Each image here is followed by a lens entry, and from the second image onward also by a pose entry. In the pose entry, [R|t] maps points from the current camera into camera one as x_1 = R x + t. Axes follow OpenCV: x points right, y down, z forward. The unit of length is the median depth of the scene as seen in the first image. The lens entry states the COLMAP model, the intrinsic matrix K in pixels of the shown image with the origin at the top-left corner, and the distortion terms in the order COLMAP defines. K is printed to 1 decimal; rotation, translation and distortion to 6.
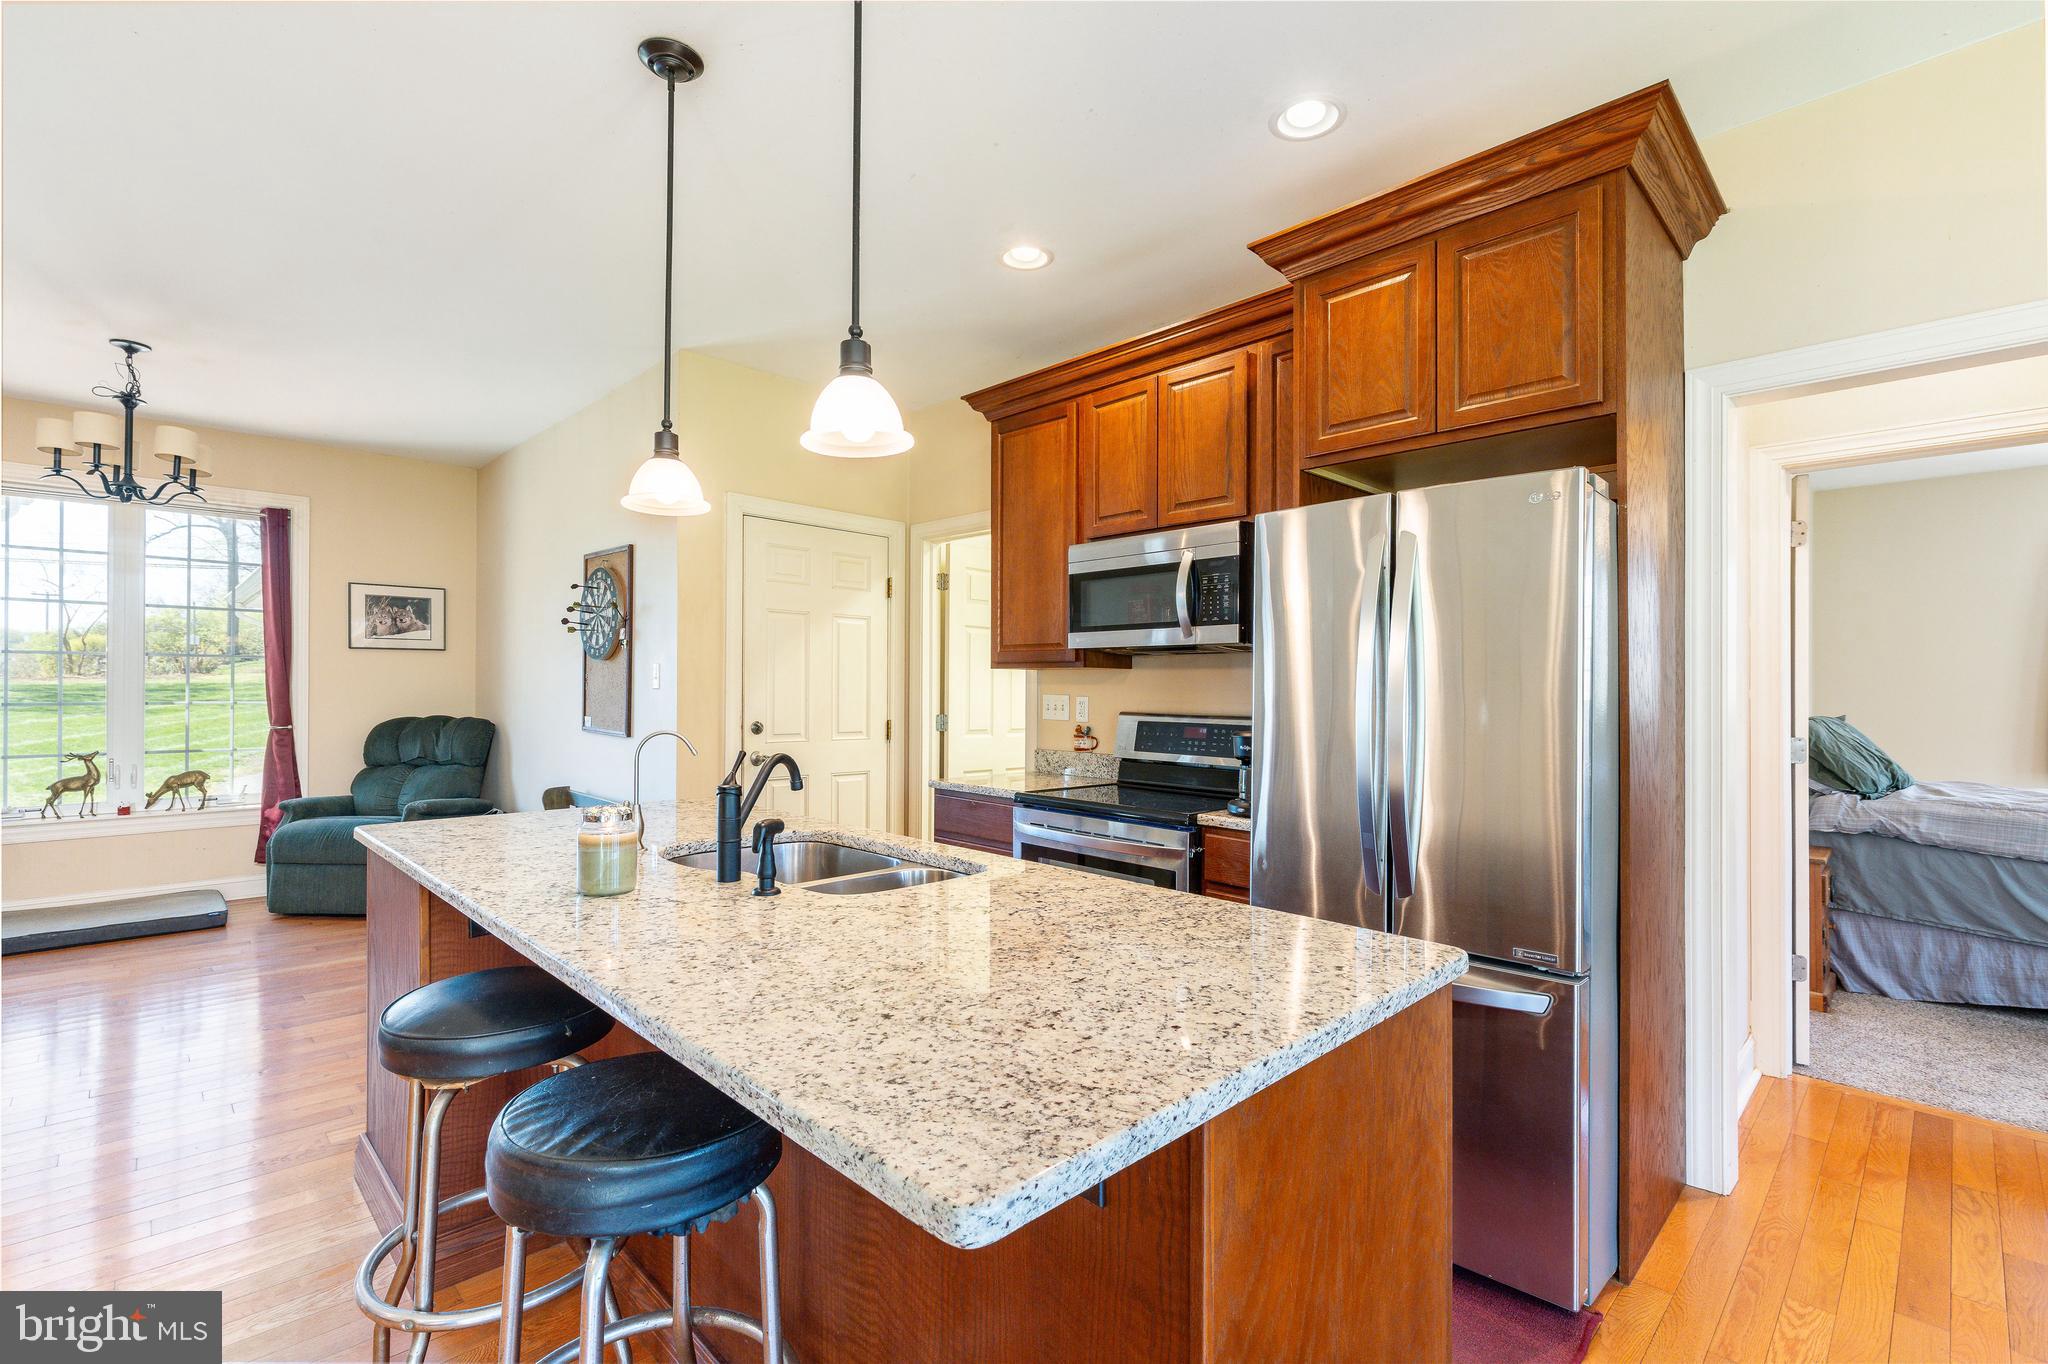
lens RADIAL K [[909.8, 0, 1024.0], [0, 909.8, 682.0], [0, 0, 1]] dist [0.002553, 0.000069]
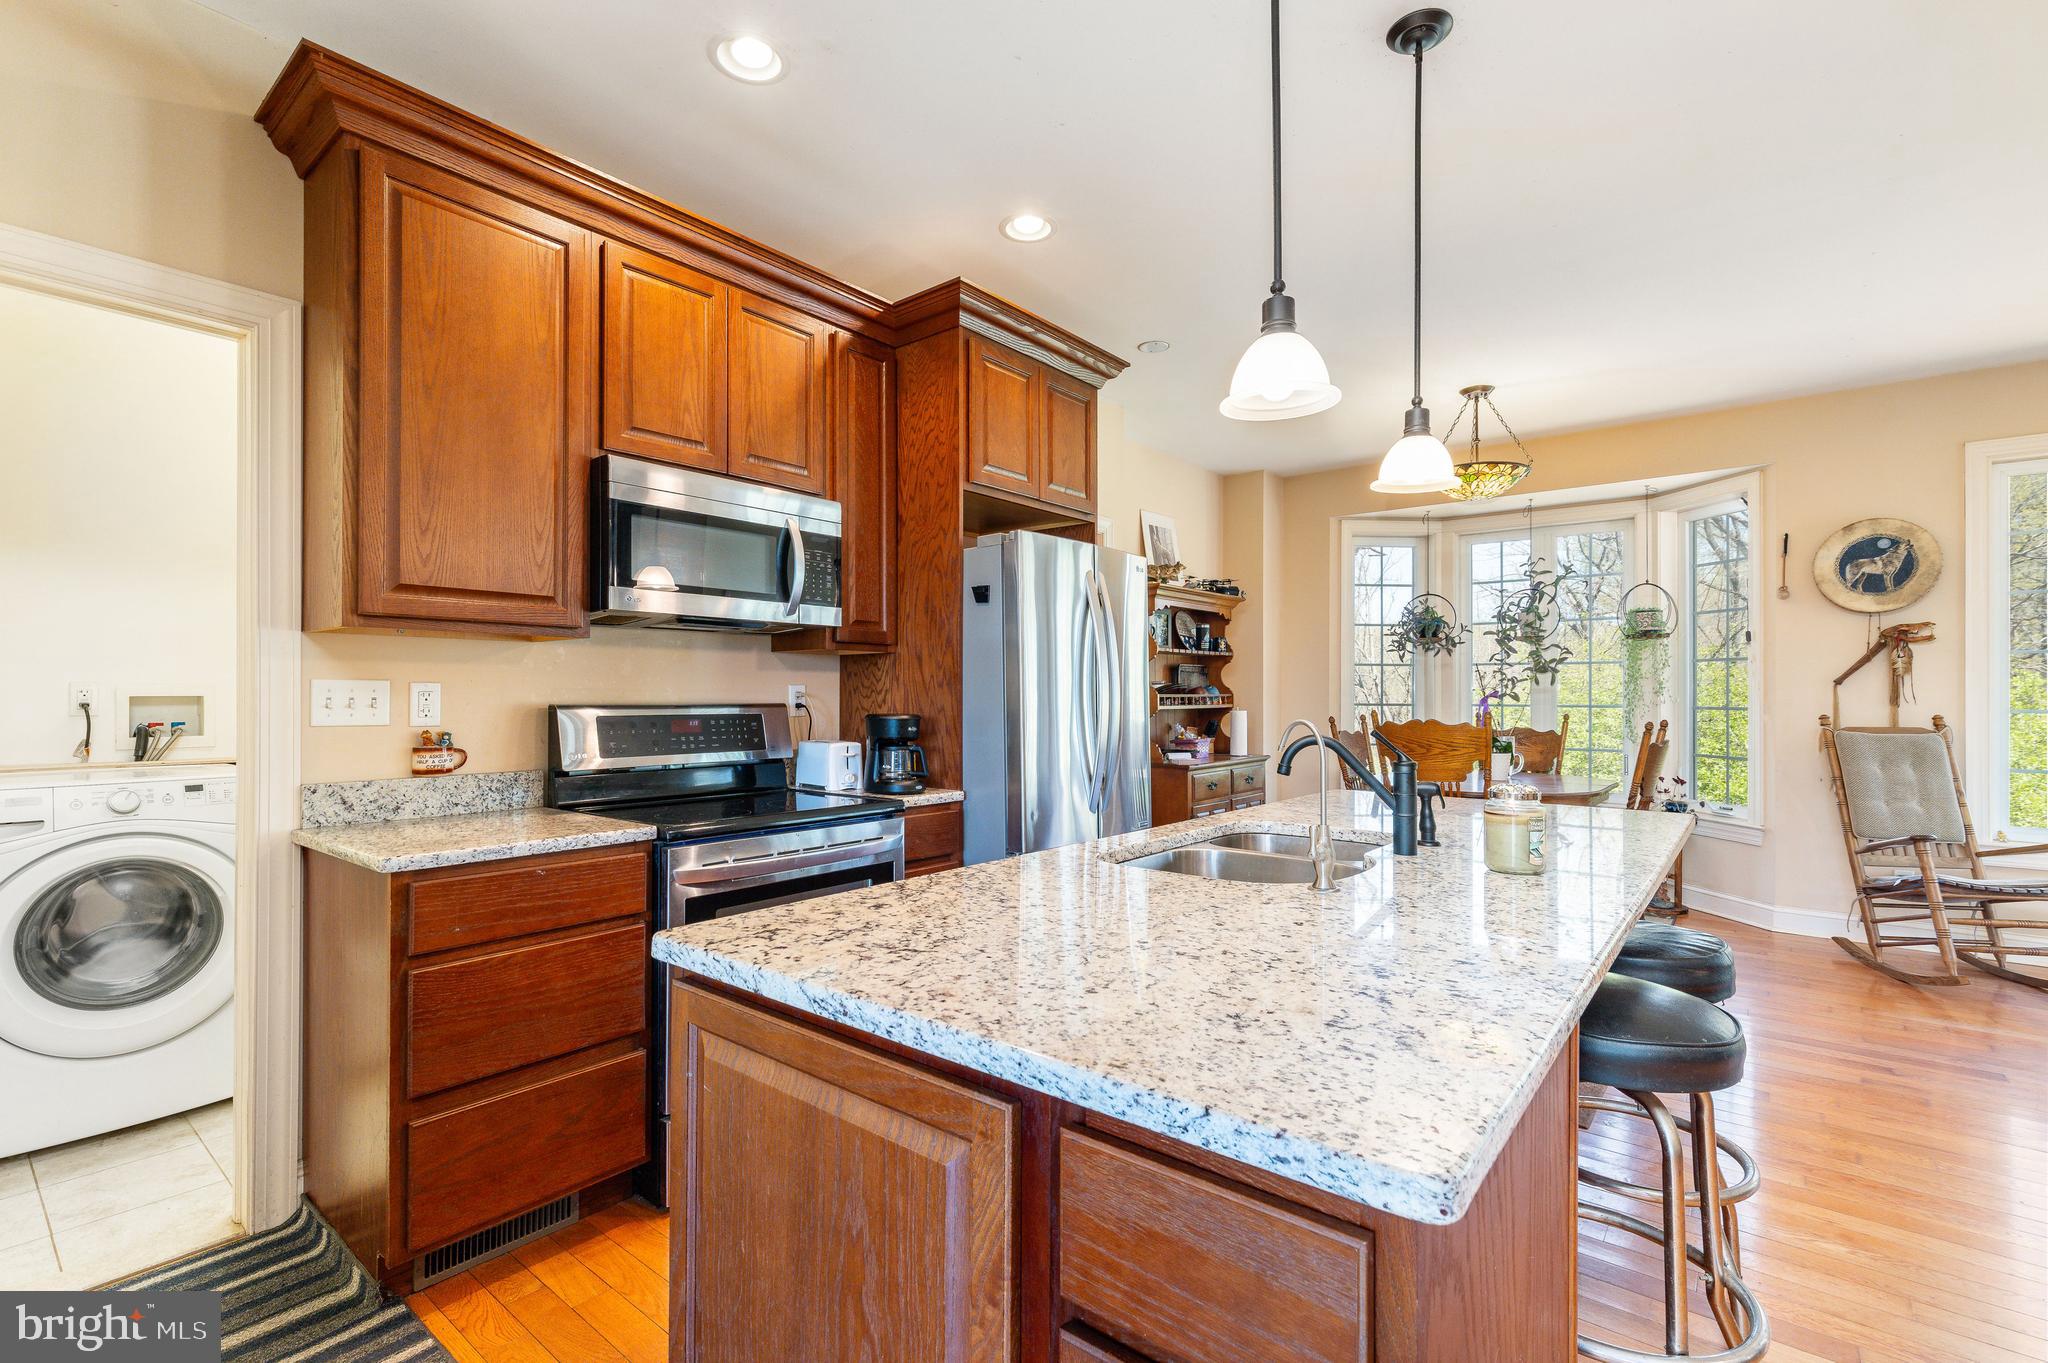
lens RADIAL K [[923.0, 0, 1031.8], [0, 923.0, 693.2], [0, 0, 1]] dist [0.002729, 0.000015]
pose [[-0.120345, -0.007433, 0.992704, -0.585016], [-0.010626, 0.999924, 0.006199, 0.015092], [-0.992675, -0.009803, -0.120415, 0.686873]]
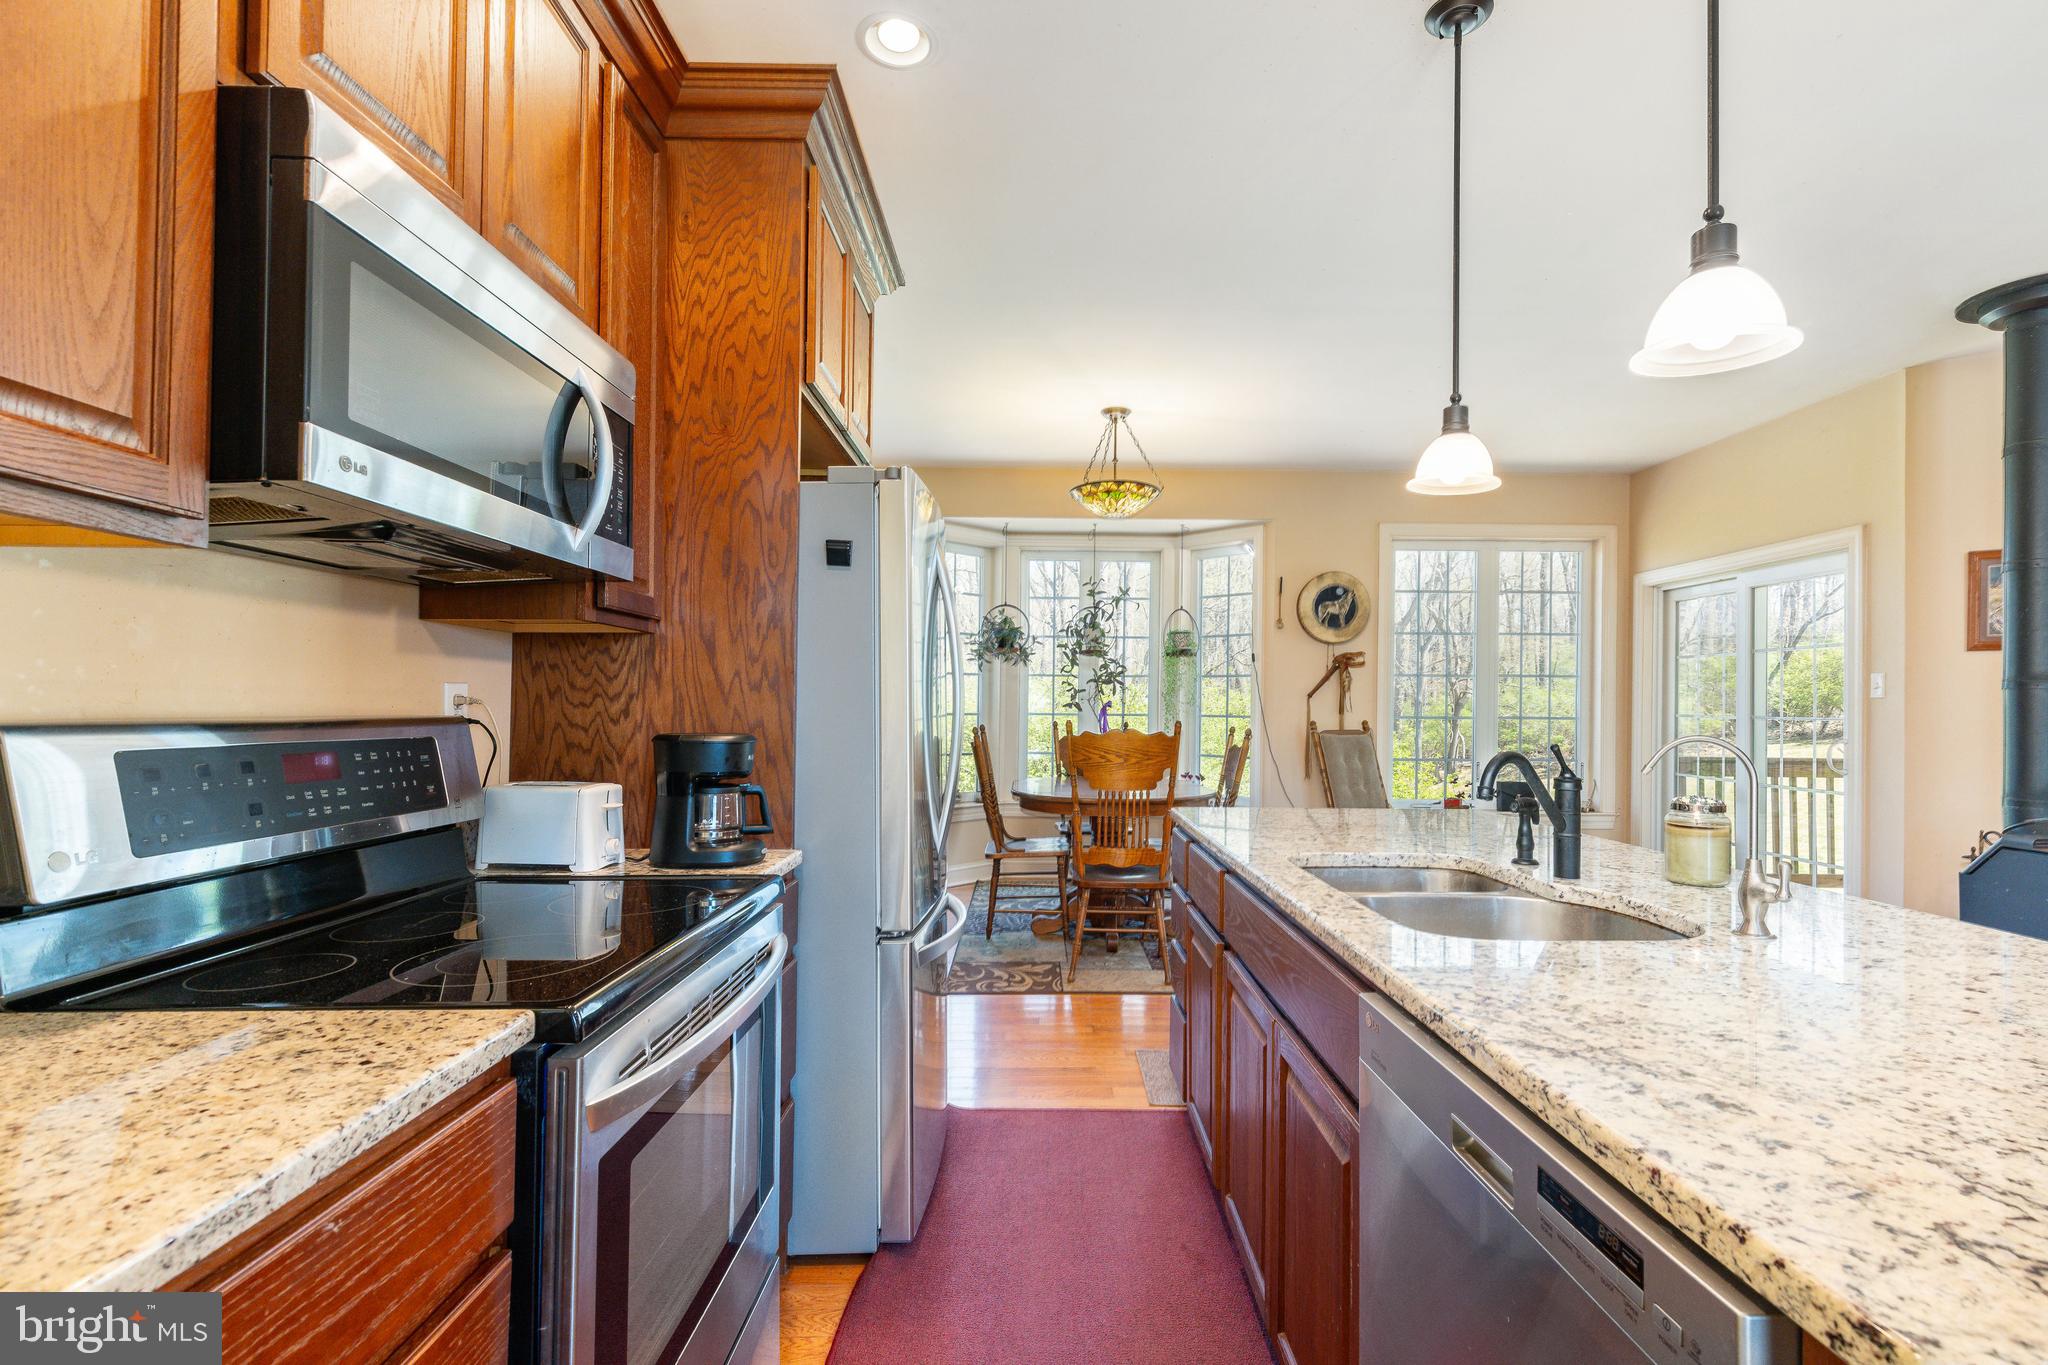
lens RADIAL K [[923.0, 0, 1031.8], [0, 923.0, 694.2], [0, 0, 1]] dist [0.002729, 0.000015]
pose [[-0.734524, -0.004403, 0.678569, -0.219835], [-0.017480, 0.999770, -0.012435, 0.021980], [-0.678358, -0.020995, -0.734432, 0.959267]]
